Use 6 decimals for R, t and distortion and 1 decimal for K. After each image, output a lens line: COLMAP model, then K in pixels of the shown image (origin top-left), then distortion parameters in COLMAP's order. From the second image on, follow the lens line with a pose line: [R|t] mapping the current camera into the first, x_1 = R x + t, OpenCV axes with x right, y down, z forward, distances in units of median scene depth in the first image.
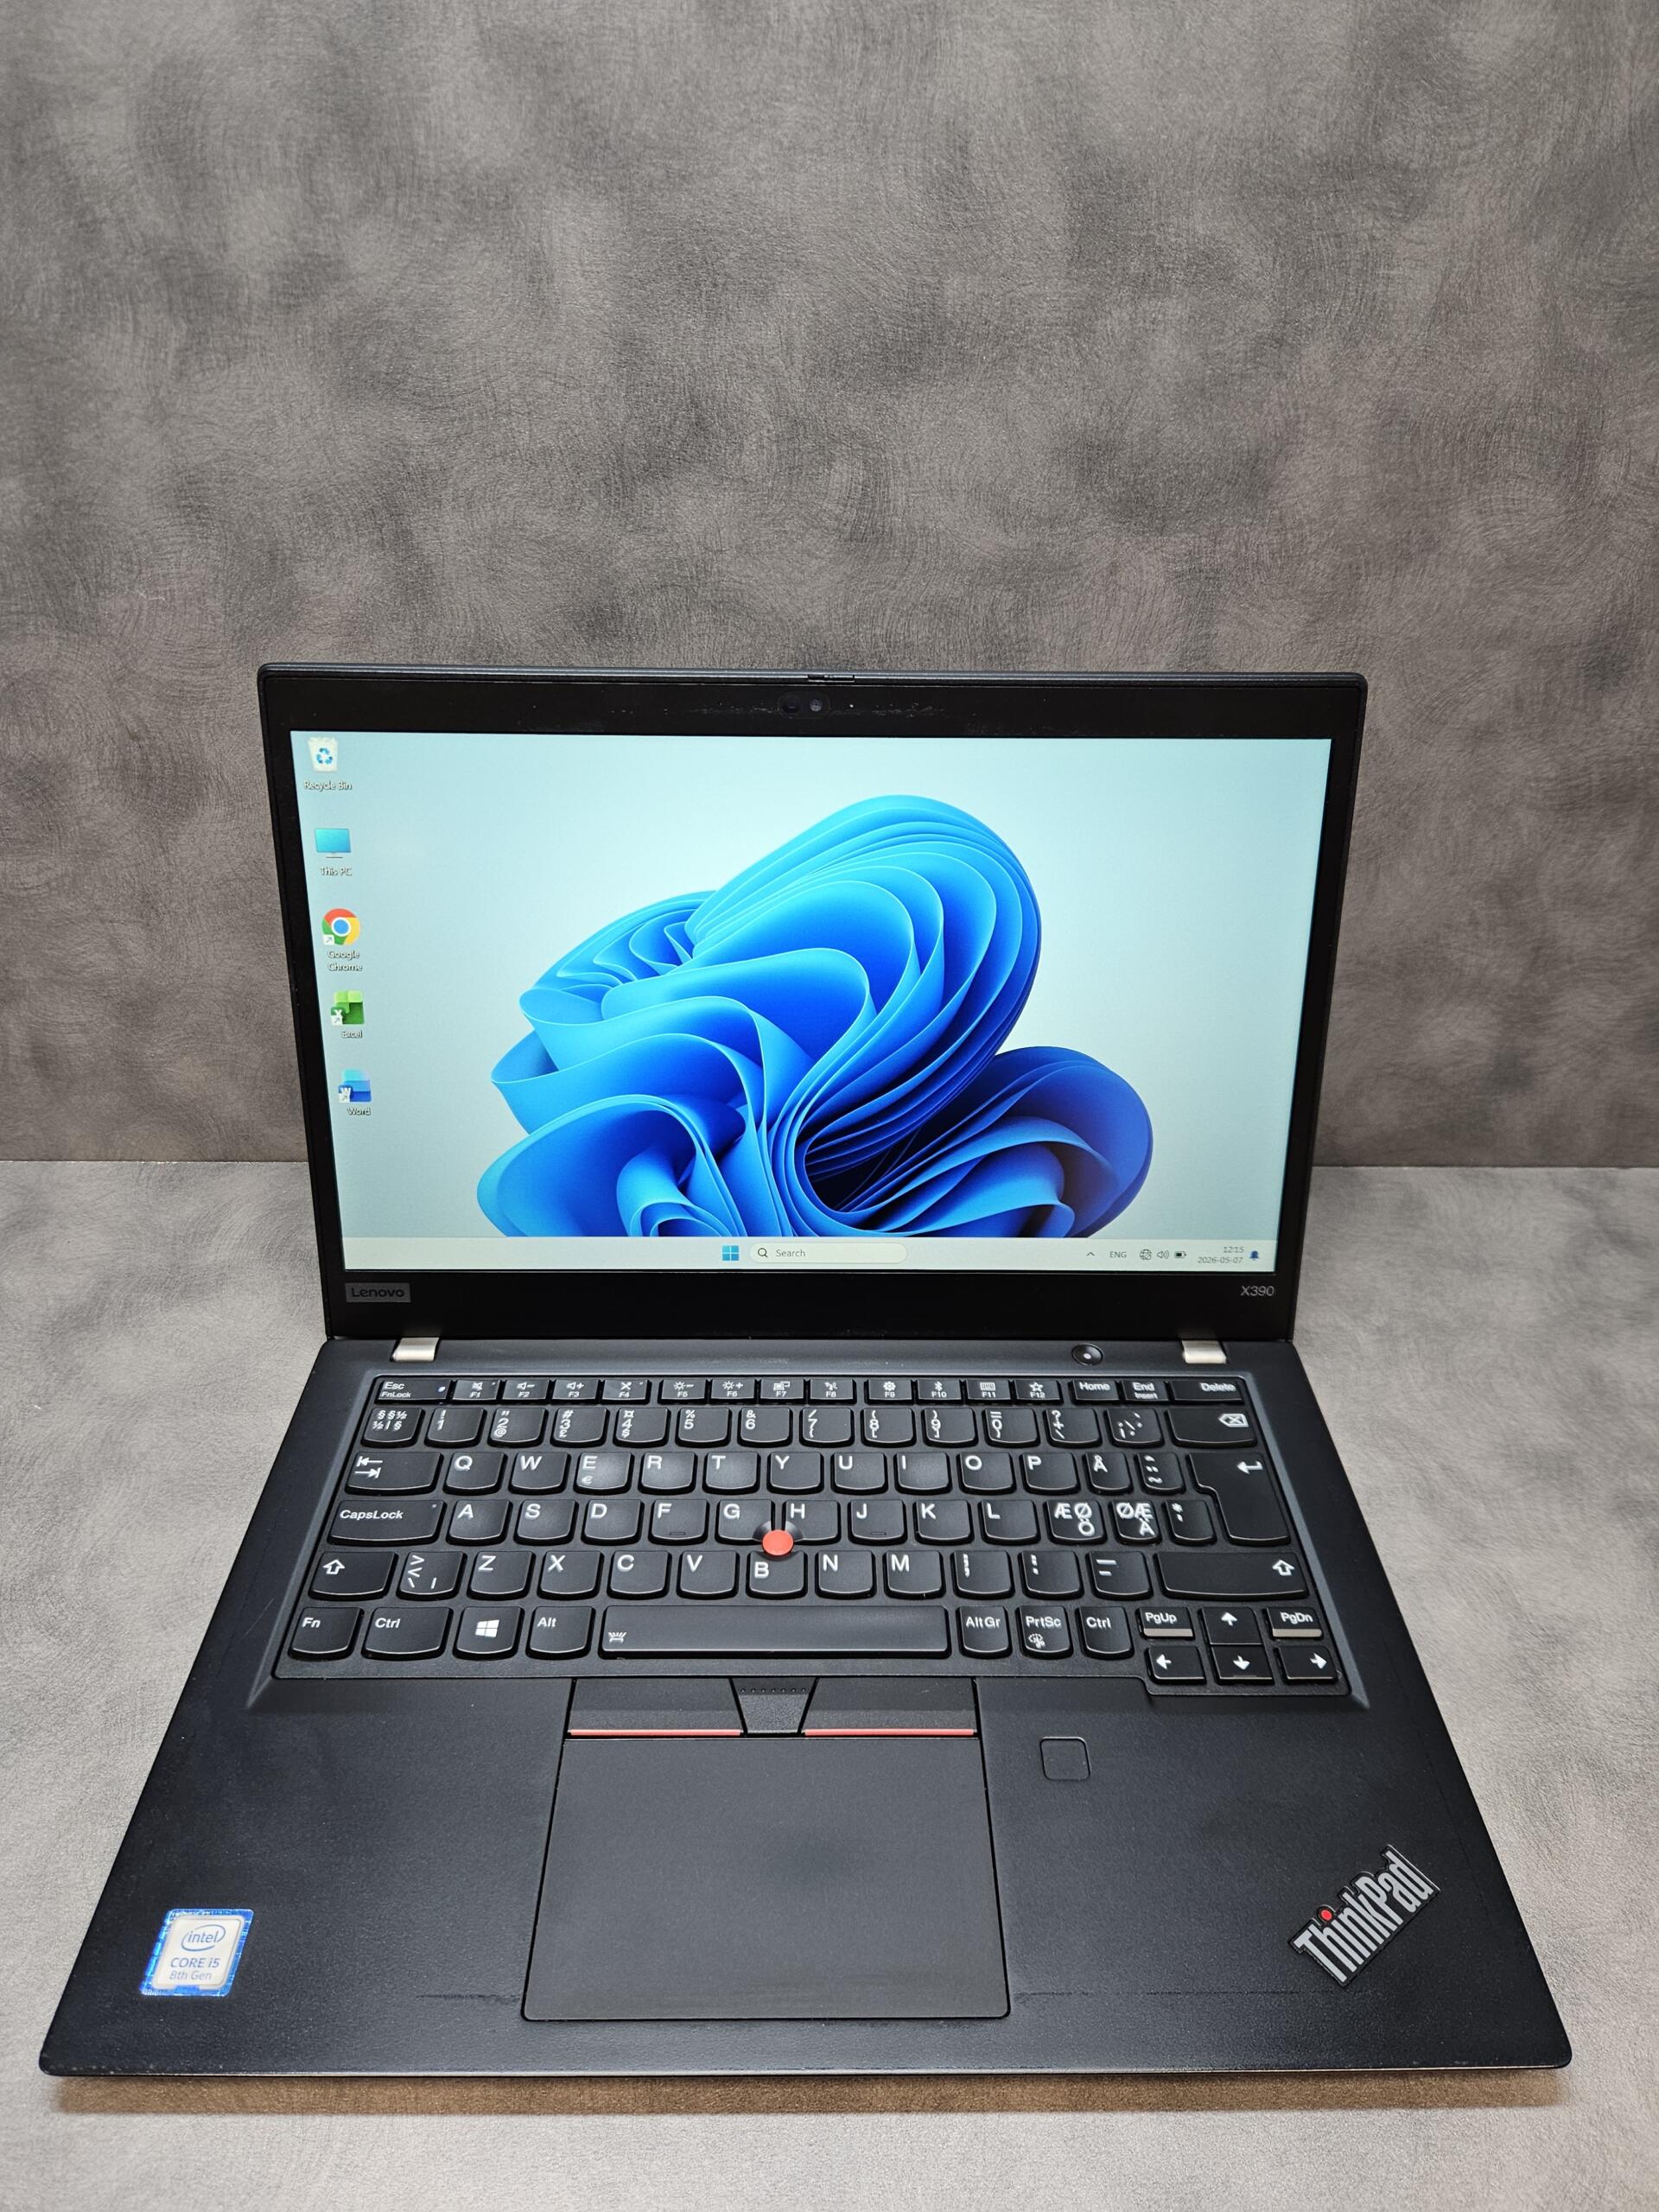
lens RADIAL K [[1519.9, 0, 834.4], [0, 1519.9, 1072.4], [0, 0, 1]] dist [0.043652, -0.055835]
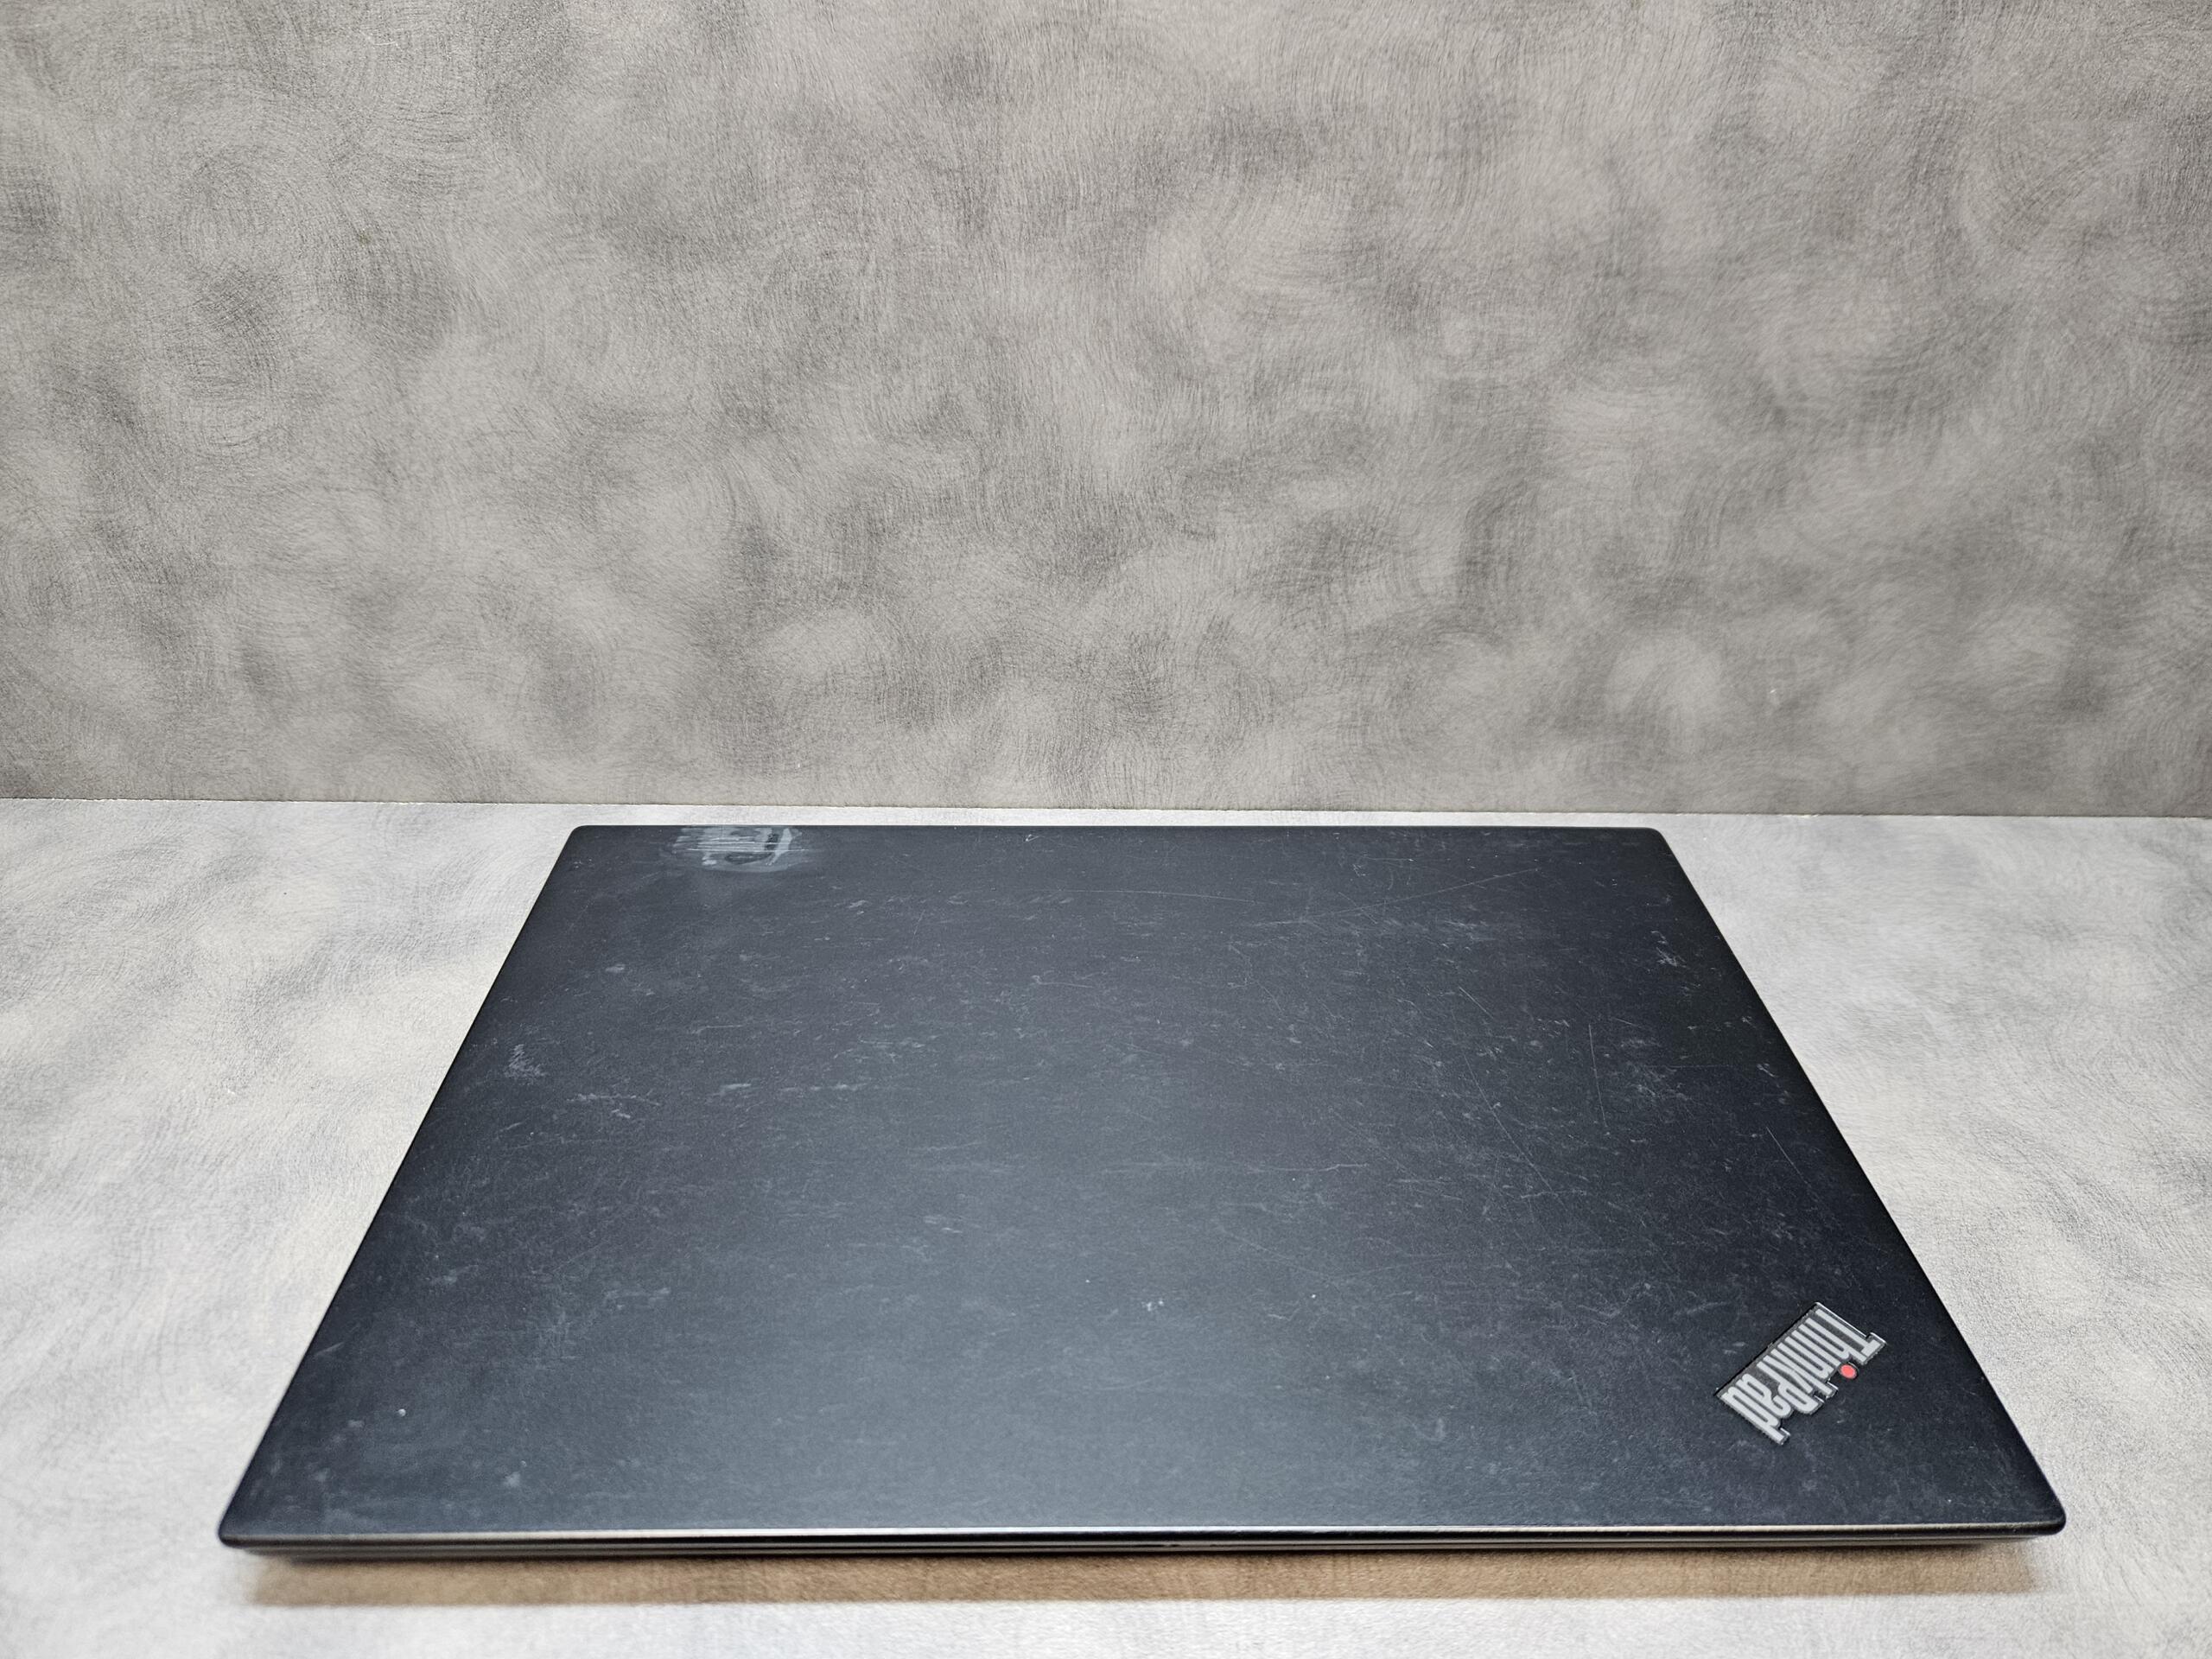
lens RADIAL K [[1519.9, 0, 1099.3], [0, 1519.9, 807.4], [0, 0, 1]] dist [0.043652, -0.055835]
pose [[0.999923, 0.003152, -0.012008, -0.074516], [-0.003152, 0.999995, 0.000021, 0.073899], [0.012008, 0.000017, 0.999928, 0.234732]]
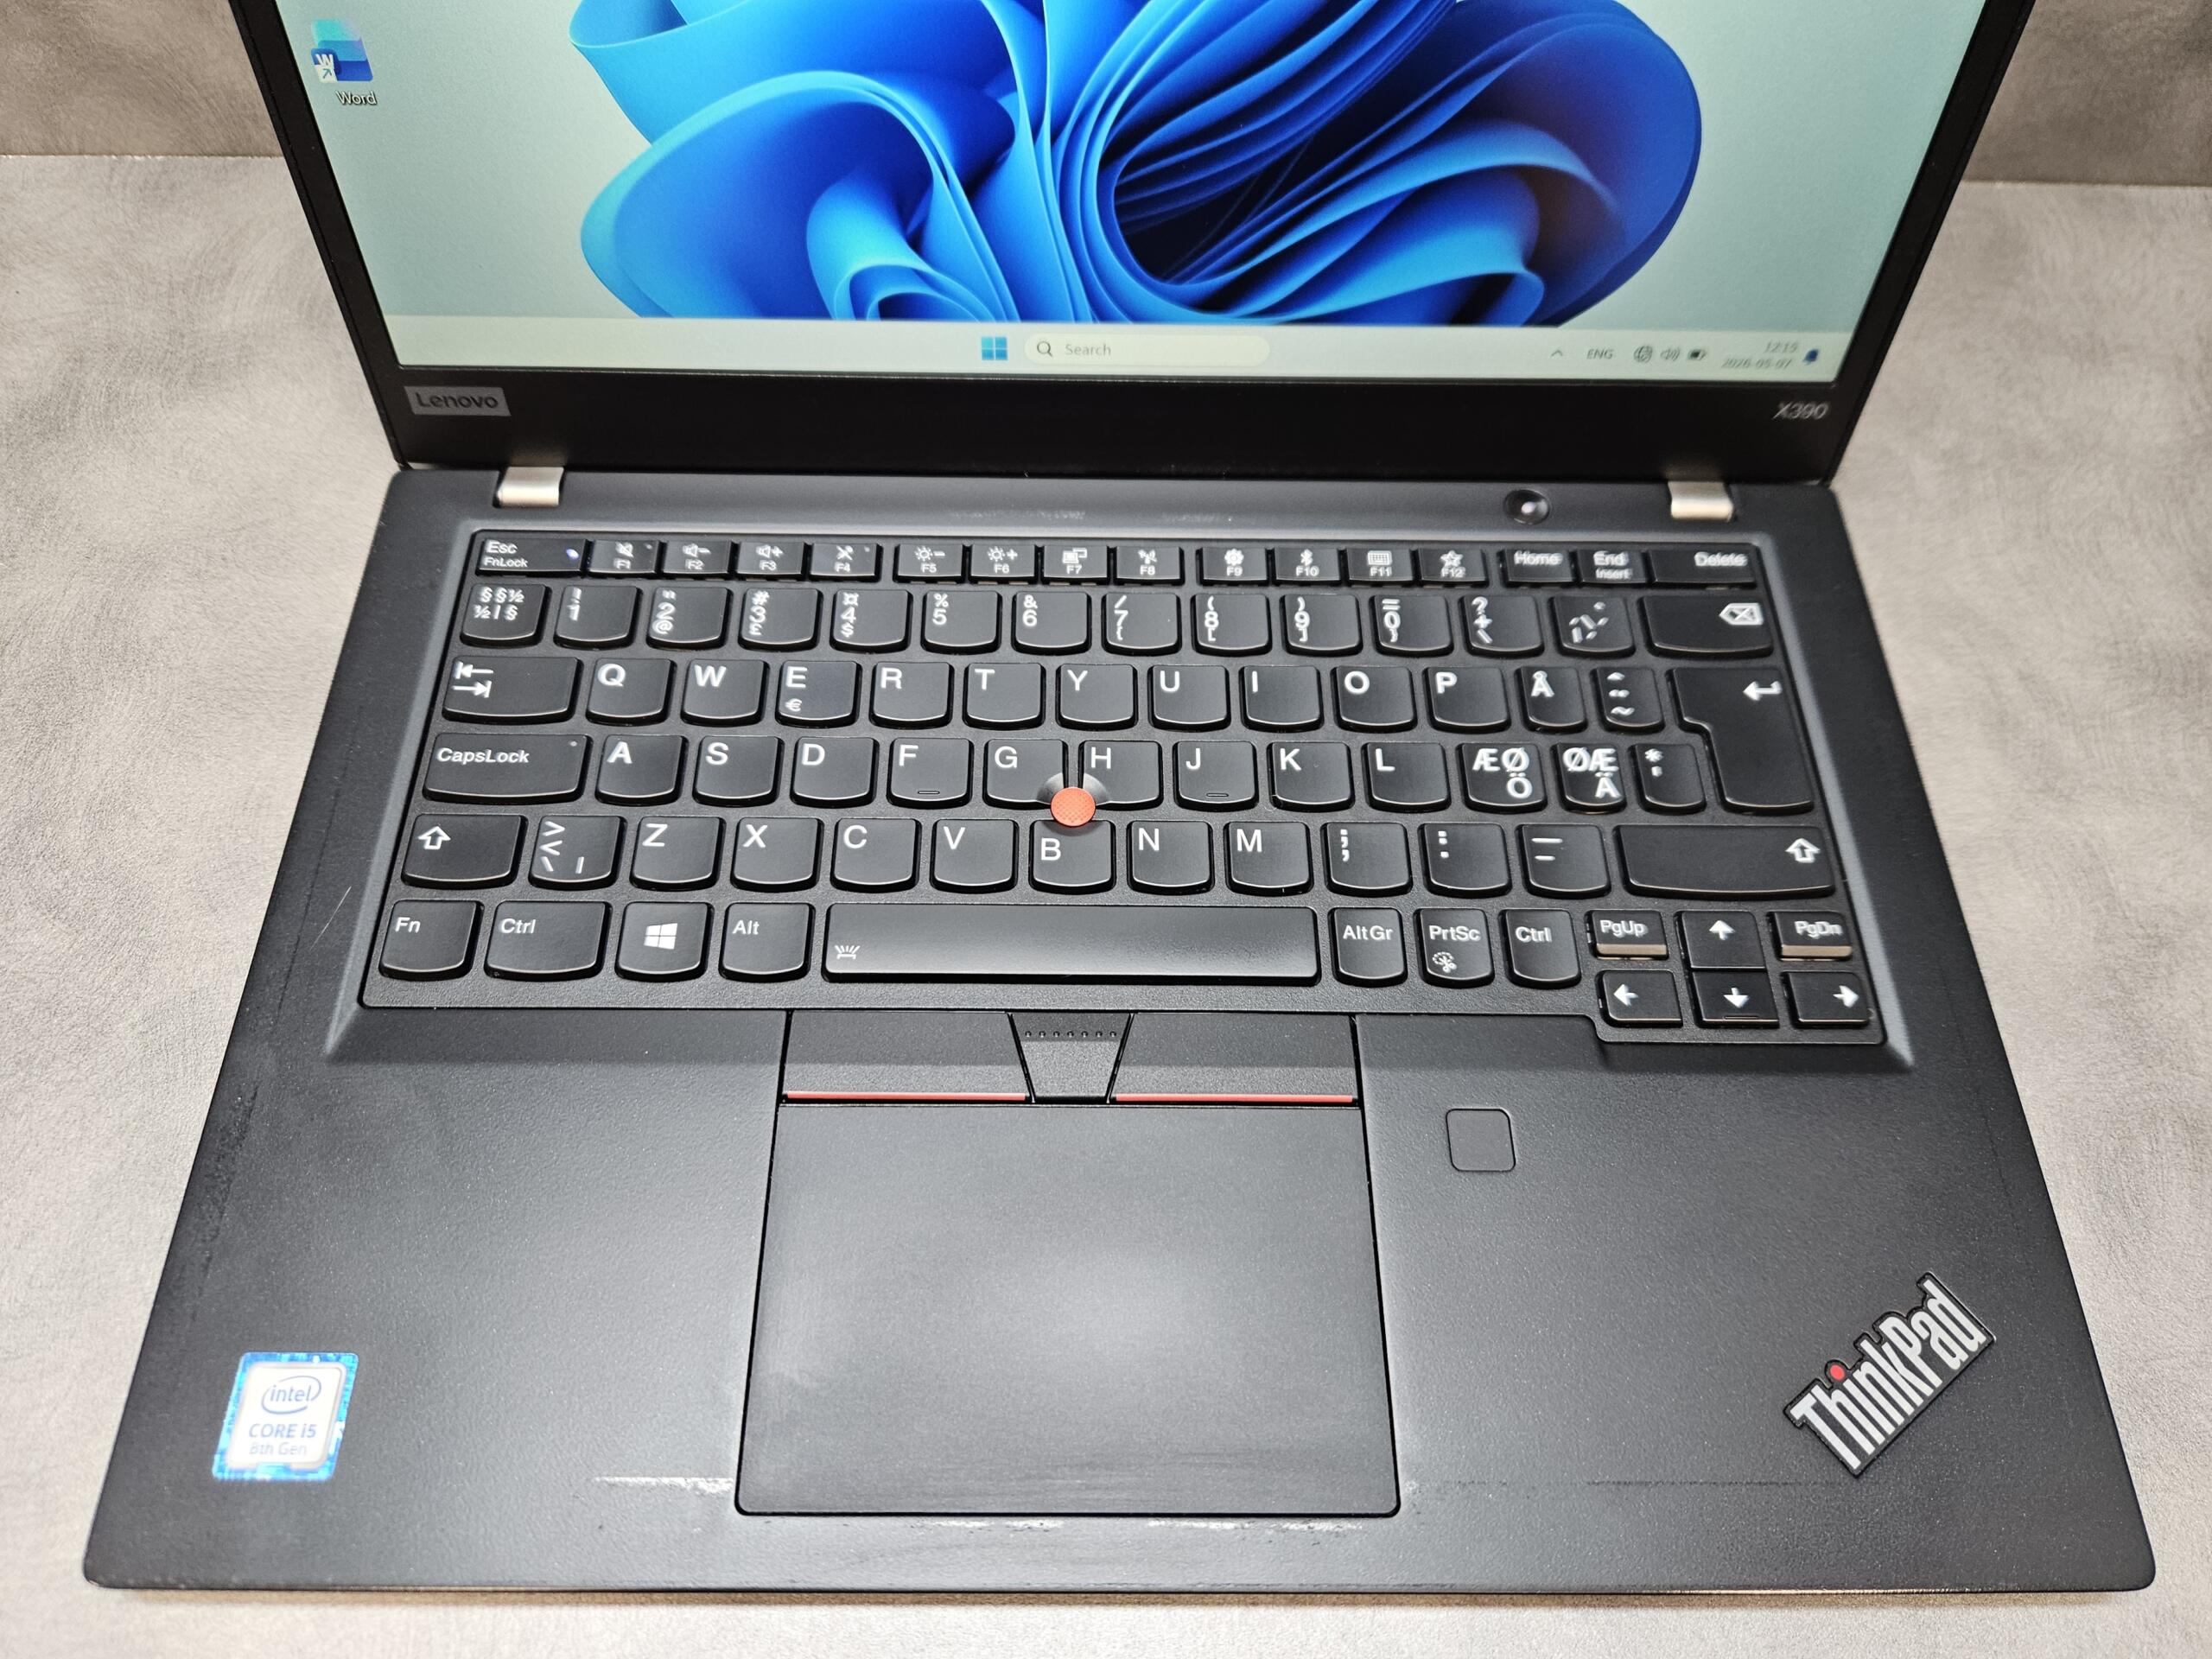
lens RADIAL K [[1517.2, 0, 1092.1], [0, 1517.2, 818.8], [0, 0, 1]] dist [0.035383, -0.048989]
pose [[0.999925, 0.011837, -0.003235, -0.023186], [-0.008774, 0.873943, 0.485949, -0.019705], [0.008580, -0.485884, 0.873981, 0.348695]]
